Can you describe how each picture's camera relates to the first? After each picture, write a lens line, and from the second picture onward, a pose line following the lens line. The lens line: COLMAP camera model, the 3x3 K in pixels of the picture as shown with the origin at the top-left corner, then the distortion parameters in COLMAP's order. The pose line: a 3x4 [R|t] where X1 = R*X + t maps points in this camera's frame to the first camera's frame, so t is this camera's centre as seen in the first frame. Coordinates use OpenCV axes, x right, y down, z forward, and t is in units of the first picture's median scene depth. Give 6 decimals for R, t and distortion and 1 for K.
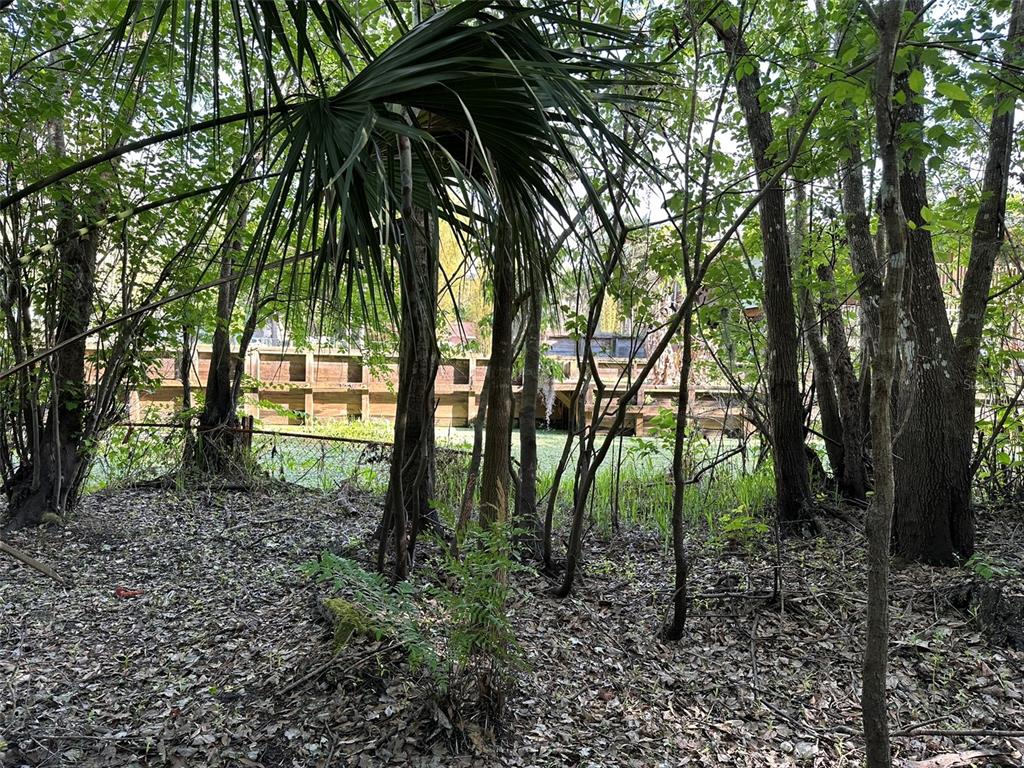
lens RADIAL K [[720.0, 0, 513.6], [0, 720.0, 389.1], [0, 0, 1]] dist [0.049330, -0.053872]
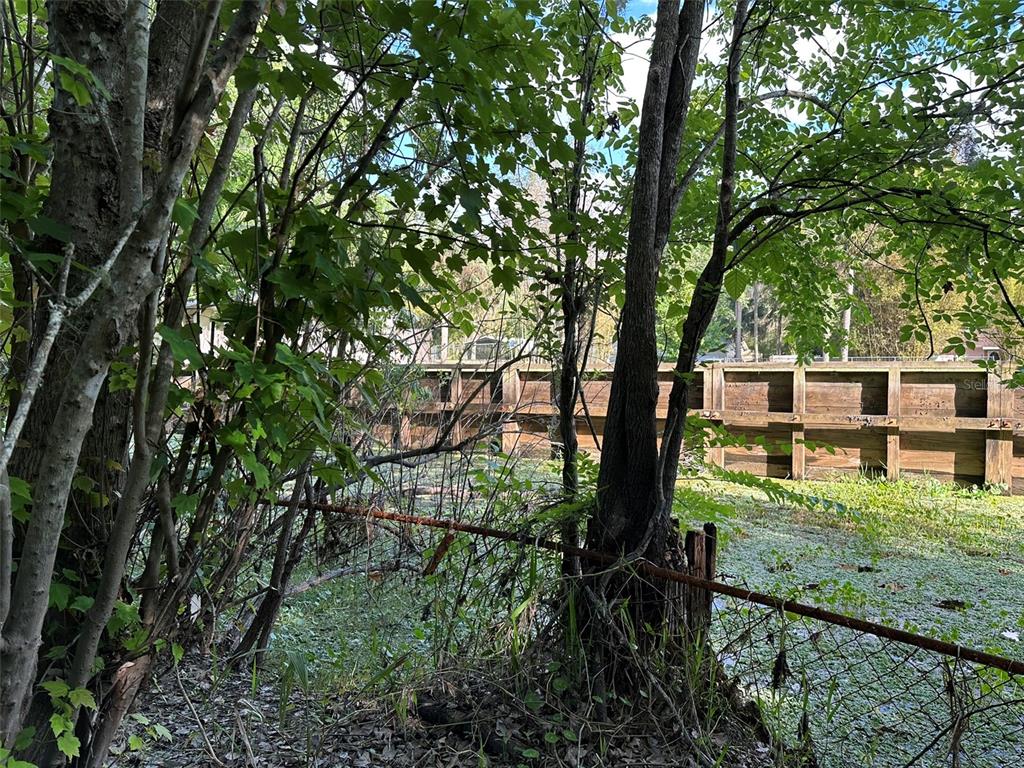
lens RADIAL K [[720.0, 0, 513.6], [0, 720.0, 389.1], [0, 0, 1]] dist [0.049330, -0.053872]
pose [[0.816283, -0.007724, -0.577601, -0.117061], [-0.009244, 0.999608, -0.026432, -0.012364], [0.577579, 0.026915, 0.815891, 0.324654]]
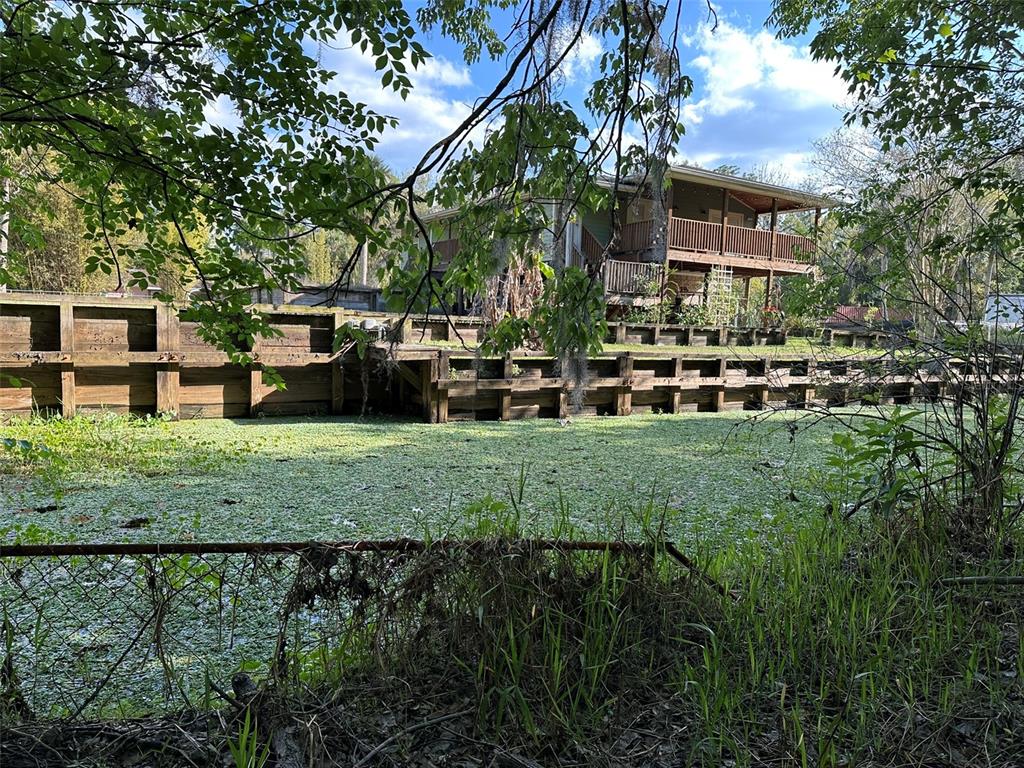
lens RADIAL K [[720.0, 0, 513.6], [0, 720.0, 389.1], [0, 0, 1]] dist [0.049330, -0.053872]
pose [[0.912161, -0.032531, 0.408538, -0.121010], [0.009011, 0.998196, 0.059363, -0.010329], [-0.409733, -0.050467, 0.910809, 0.315241]]
